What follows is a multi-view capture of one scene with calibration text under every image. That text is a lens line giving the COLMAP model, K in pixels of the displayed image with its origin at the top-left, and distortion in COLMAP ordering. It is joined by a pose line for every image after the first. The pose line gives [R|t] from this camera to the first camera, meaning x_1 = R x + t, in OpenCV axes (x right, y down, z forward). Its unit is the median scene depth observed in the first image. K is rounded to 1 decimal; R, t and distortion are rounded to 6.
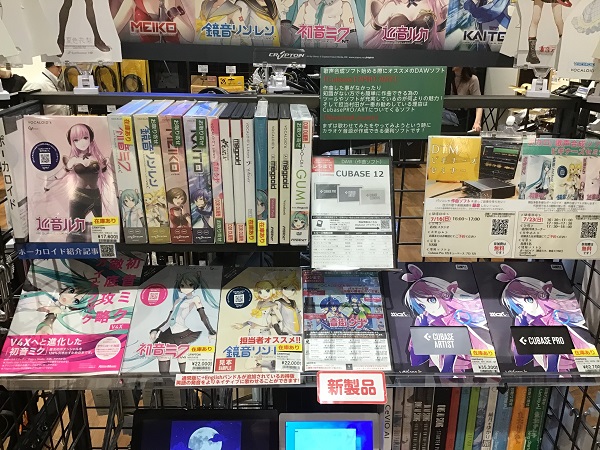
lens RADIAL K [[540.5, 0, 300.0], [0, 540.5, 225.0], [0, 0, 1]] dist [0.116550, -0.230388]
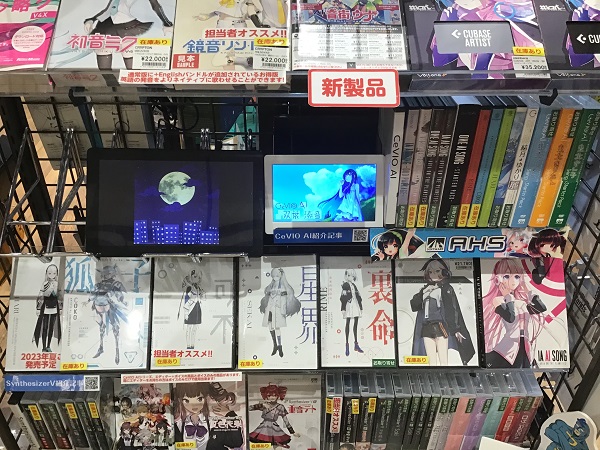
lens RADIAL K [[540.5, 0, 300.0], [0, 540.5, 225.0], [0, 0, 1]] dist [0.116550, -0.230388]
pose [[0.999997, -0.000843, -0.002309, 0.020810], [0.001435, 0.962897, 0.269867, 0.265367], [0.001996, -0.269869, 0.962895, 0.211103]]
